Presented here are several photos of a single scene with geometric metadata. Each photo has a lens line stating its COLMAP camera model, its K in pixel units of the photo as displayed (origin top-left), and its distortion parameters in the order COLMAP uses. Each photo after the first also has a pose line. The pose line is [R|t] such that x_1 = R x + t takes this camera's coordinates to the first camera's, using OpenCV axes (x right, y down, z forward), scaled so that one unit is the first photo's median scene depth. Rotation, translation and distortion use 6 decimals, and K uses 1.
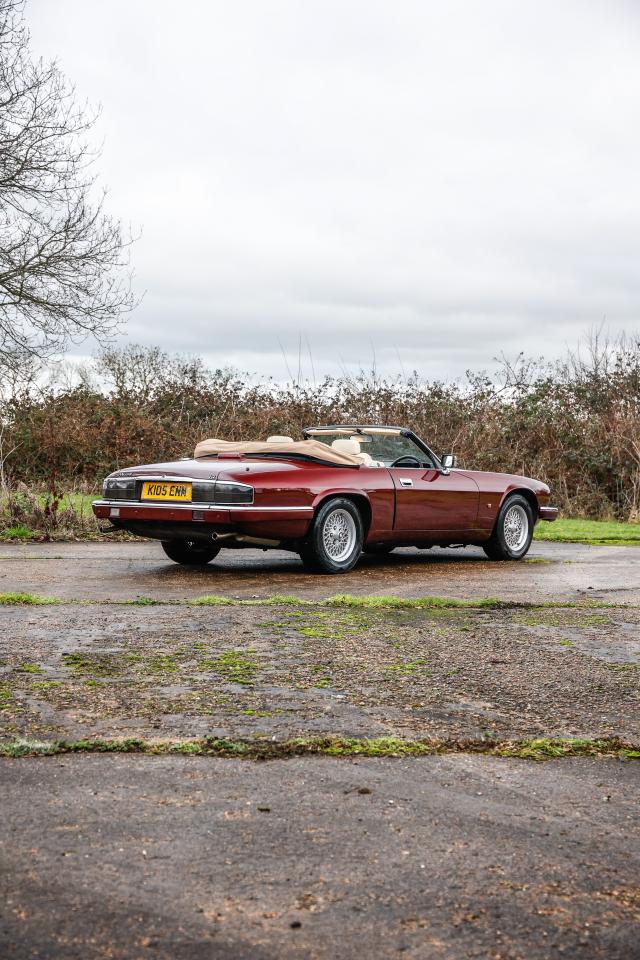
lens RADIAL K [[1635.0, 0, 323.3], [0, 1635.0, 480.3], [0, 0, 1]] dist [0.296226, 0.151772]
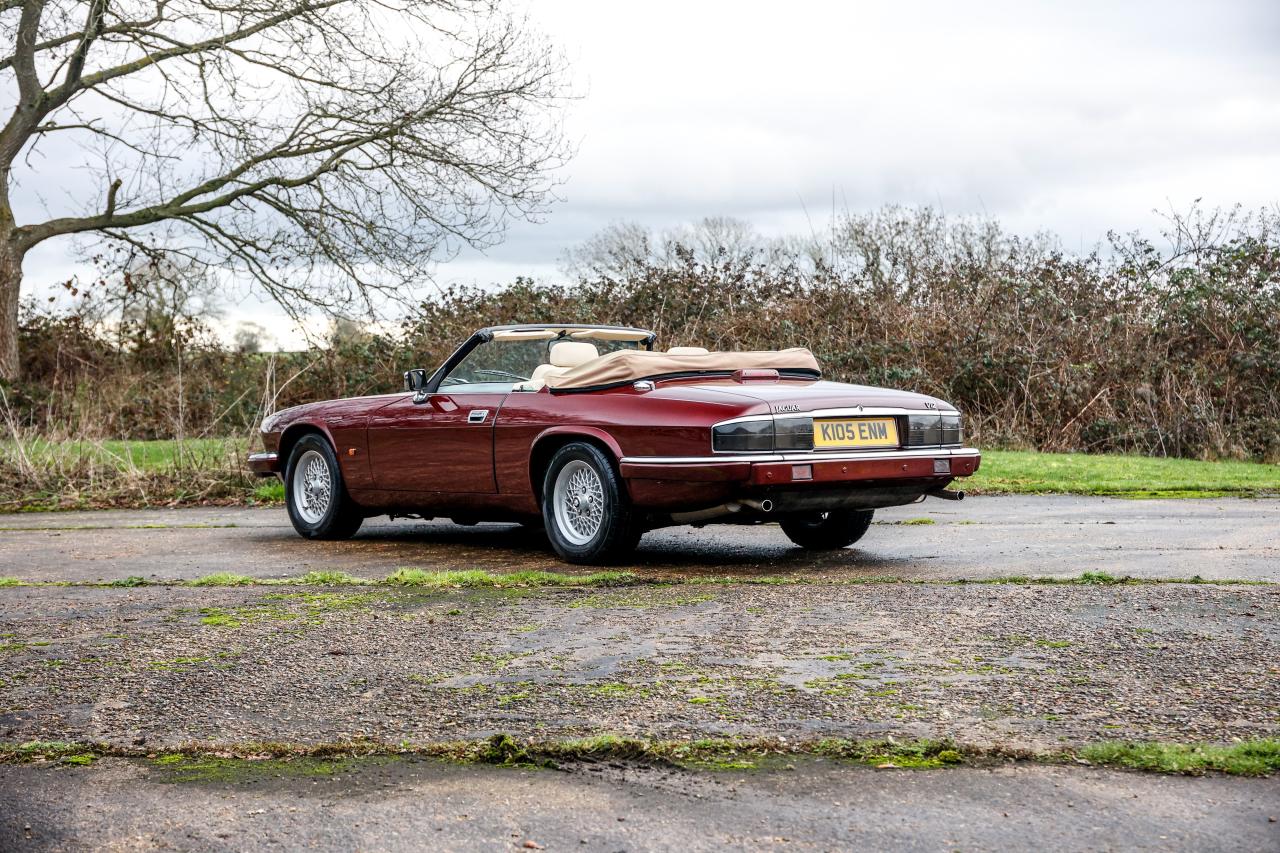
lens RADIAL K [[2561.6, 0, 640.4], [0, 2561.6, 408.3], [0, 0, 1]] dist [0.396740, 0.325586]
pose [[0.968028, -0.023534, -0.249736, 0.161781], [0.022814, 0.999723, -0.005779, 0.003706], [0.249803, -0.000104, 0.968297, -0.022059]]
